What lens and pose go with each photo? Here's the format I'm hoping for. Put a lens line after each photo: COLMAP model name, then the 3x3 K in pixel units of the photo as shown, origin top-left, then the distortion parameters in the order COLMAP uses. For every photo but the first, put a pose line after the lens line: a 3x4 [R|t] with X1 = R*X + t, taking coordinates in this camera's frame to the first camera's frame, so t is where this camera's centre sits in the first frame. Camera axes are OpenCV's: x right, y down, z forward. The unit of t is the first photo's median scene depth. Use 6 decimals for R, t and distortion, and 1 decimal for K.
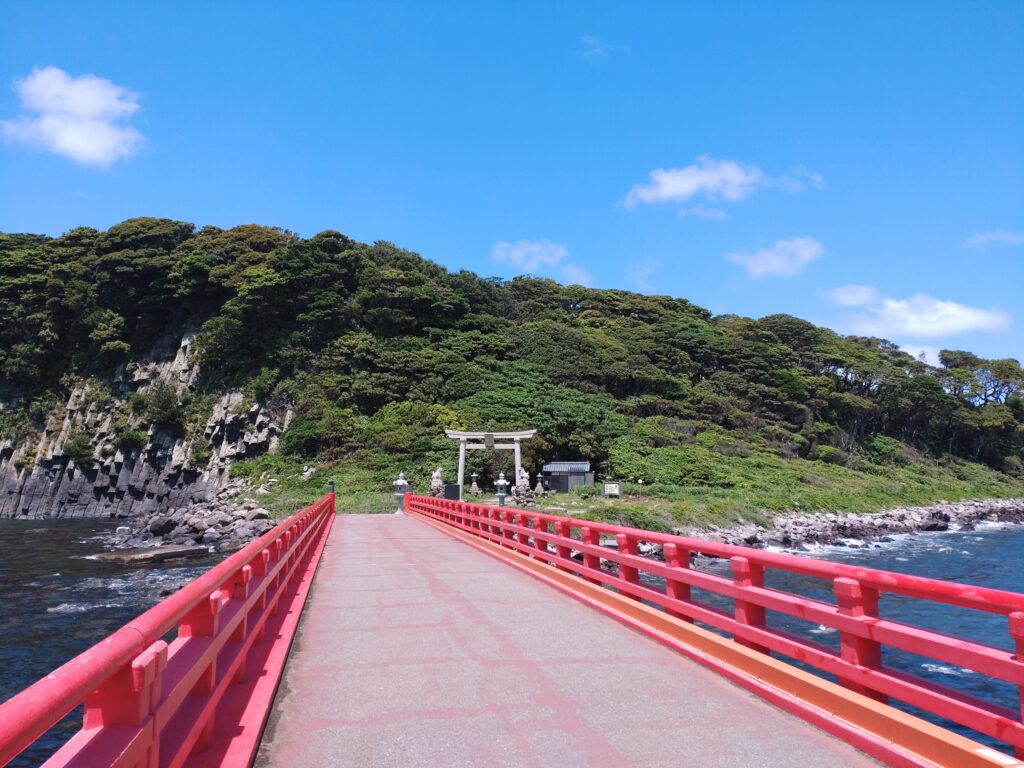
lens RADIAL K [[826.7, 0, 512.0], [0, 826.7, 384.0], [0, 0, 1]] dist [0.085768, -0.152886]
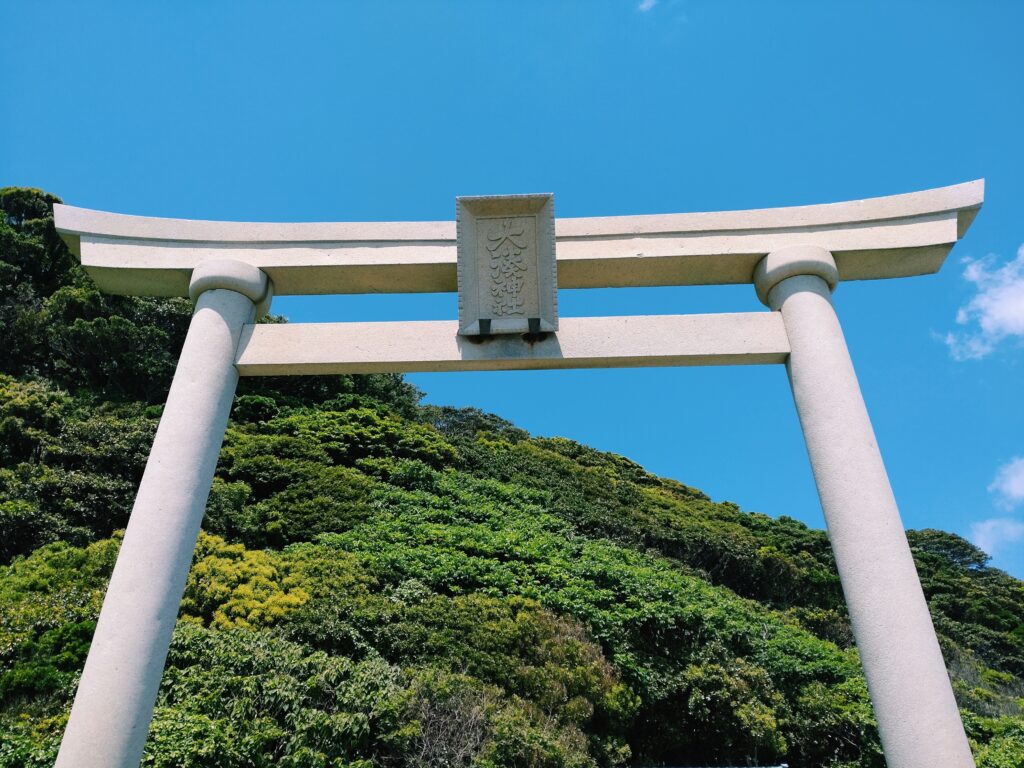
lens RADIAL K [[832.6, 0, 515.7], [0, 832.6, 370.7], [0, 0, 1]] dist [0.125296, -0.260343]
pose [[0.989119, 0.068407, 0.130249, -0.027339], [-0.006798, 0.905629, -0.424015, 0.084656], [-0.146963, 0.418516, 0.896240, 0.649401]]
